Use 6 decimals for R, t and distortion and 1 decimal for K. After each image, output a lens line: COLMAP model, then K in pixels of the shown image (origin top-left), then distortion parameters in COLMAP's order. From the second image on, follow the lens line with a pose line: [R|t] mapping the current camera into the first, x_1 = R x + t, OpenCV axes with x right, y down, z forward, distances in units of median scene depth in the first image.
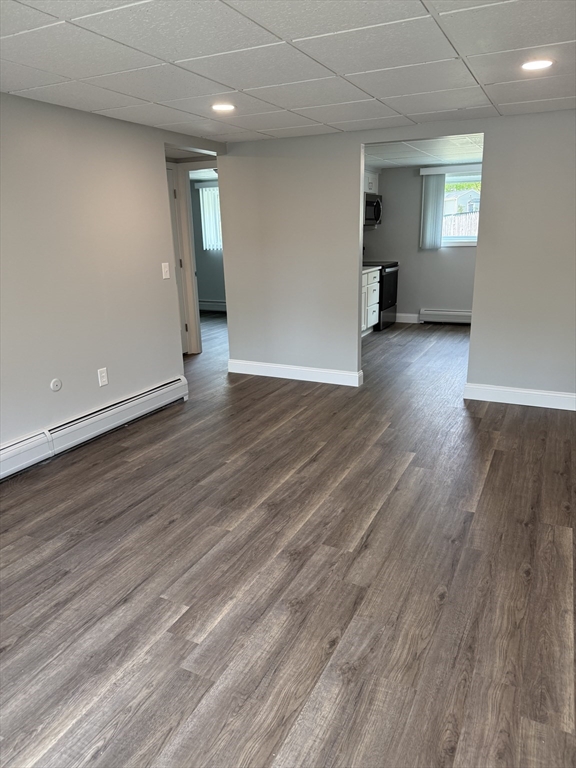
lens RADIAL K [[536.4, 0, 287.7], [0, 536.4, 385.9], [0, 0, 1]] dist [0.016388, -0.029486]
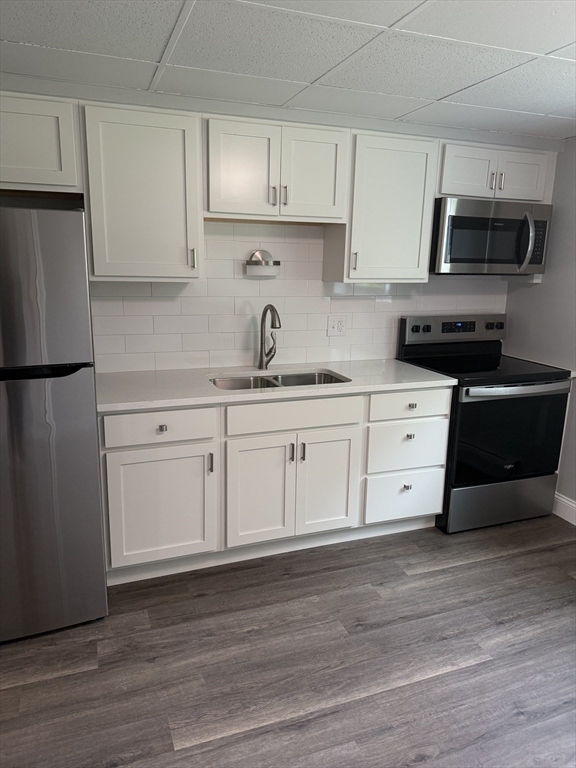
lens RADIAL K [[536.4, 0, 282.4], [0, 536.4, 383.3], [0, 0, 1]] dist [0.016388, -0.029486]
pose [[0.732472, 0.188623, -0.654145, 0.439735], [-0.226593, 0.973615, 0.027017, -0.263138], [0.641982, 0.128435, 0.755886, 0.812912]]
